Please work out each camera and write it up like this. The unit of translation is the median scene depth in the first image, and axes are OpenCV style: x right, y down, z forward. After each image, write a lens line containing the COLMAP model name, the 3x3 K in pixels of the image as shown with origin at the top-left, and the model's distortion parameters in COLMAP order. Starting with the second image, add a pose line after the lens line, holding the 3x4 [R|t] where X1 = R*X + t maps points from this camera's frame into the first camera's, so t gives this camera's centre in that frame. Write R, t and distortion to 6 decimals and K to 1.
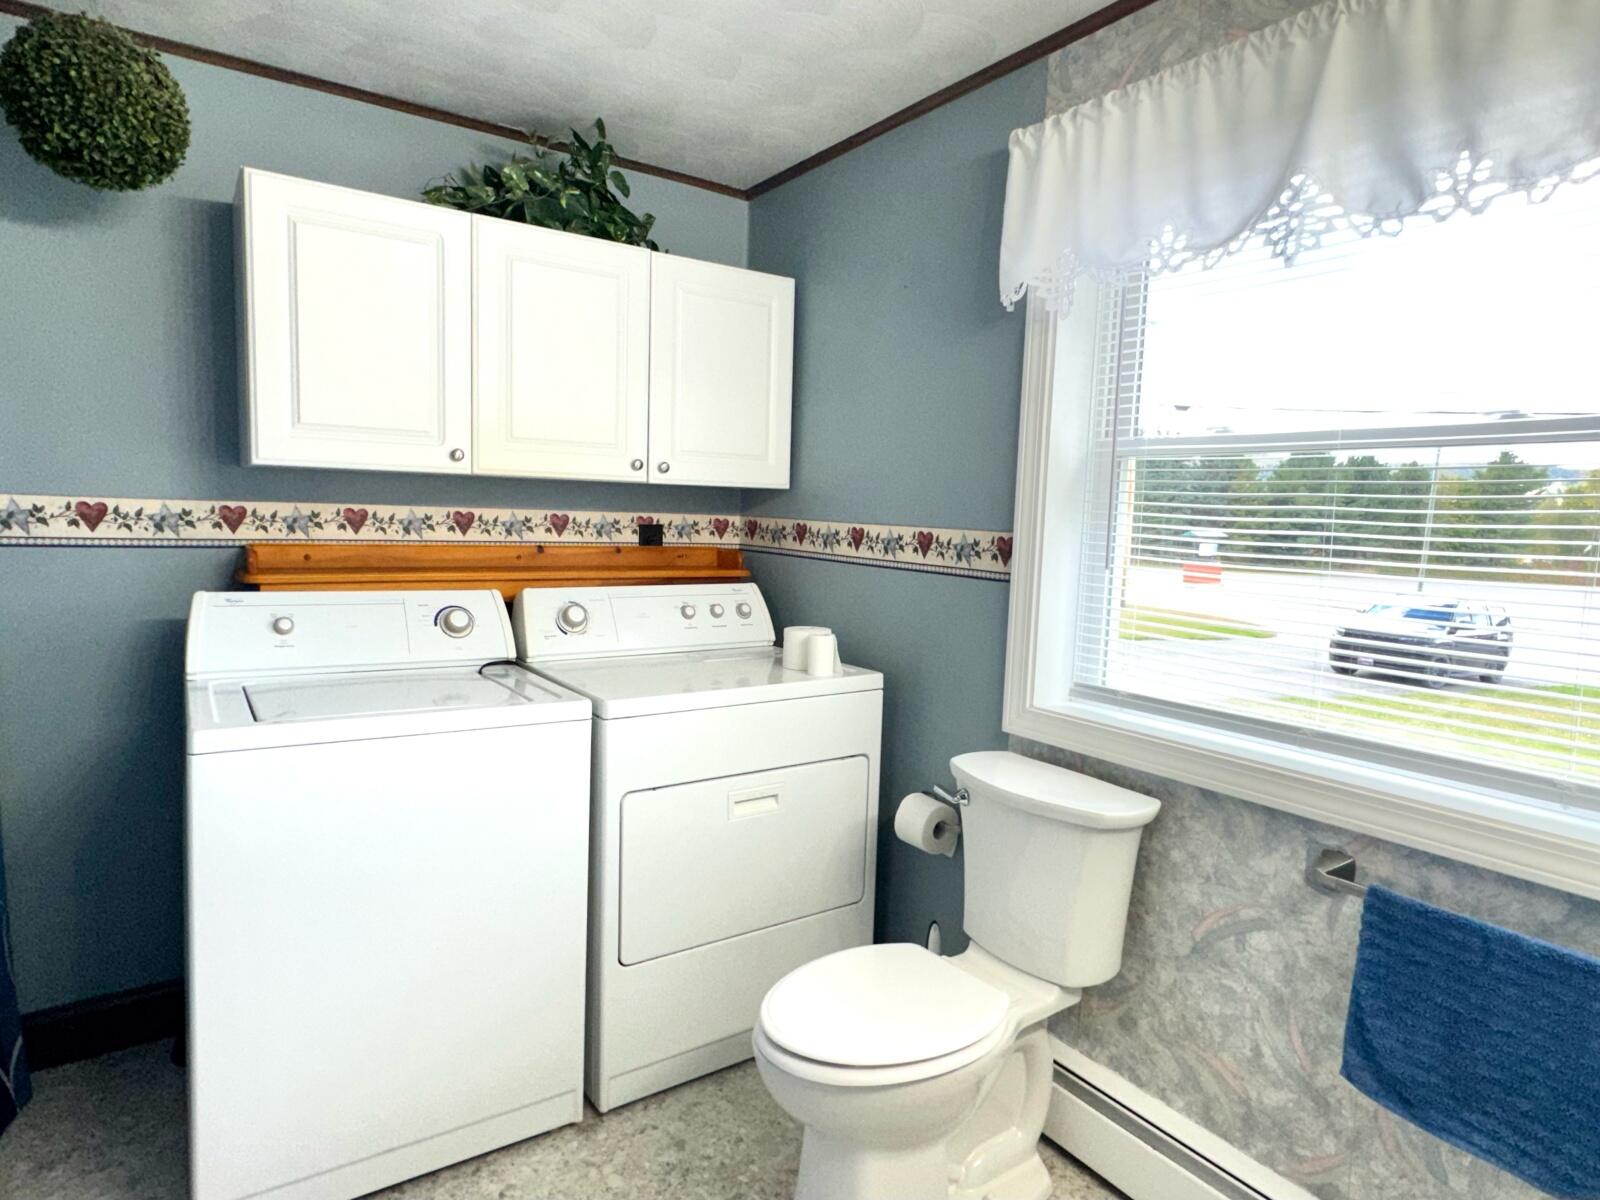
lens RADIAL K [[868.6, 0, 800.0], [0, 868.6, 600.0], [0, 0, 1]] dist [-0.032852, 0.000431]
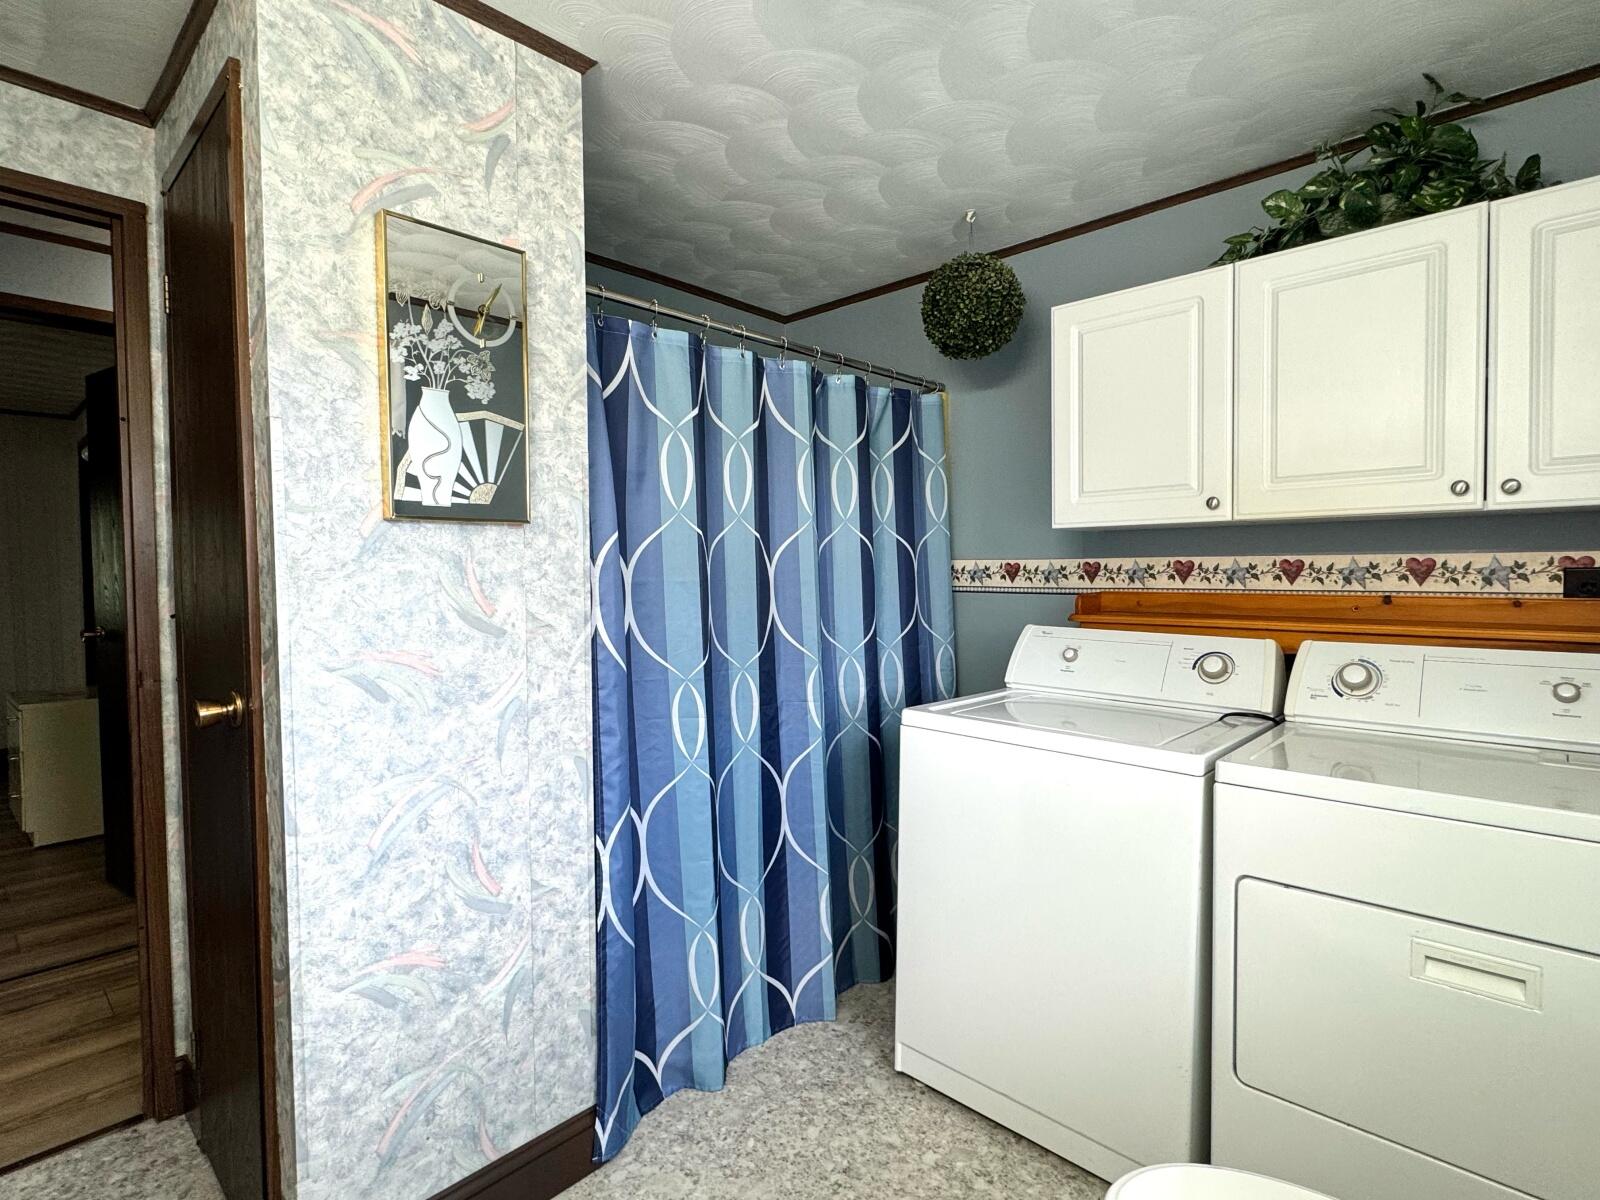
lens RADIAL K [[810.0, 0, 800.4], [0, 810.0, 588.3], [0, 0, 1]] dist [0.016154, -0.000159]
pose [[0.223376, -0.003368, -0.974726, 0.402780], [-0.071423, 0.997249, -0.019814, -0.014282], [0.972112, 0.074044, 0.222521, 0.286665]]
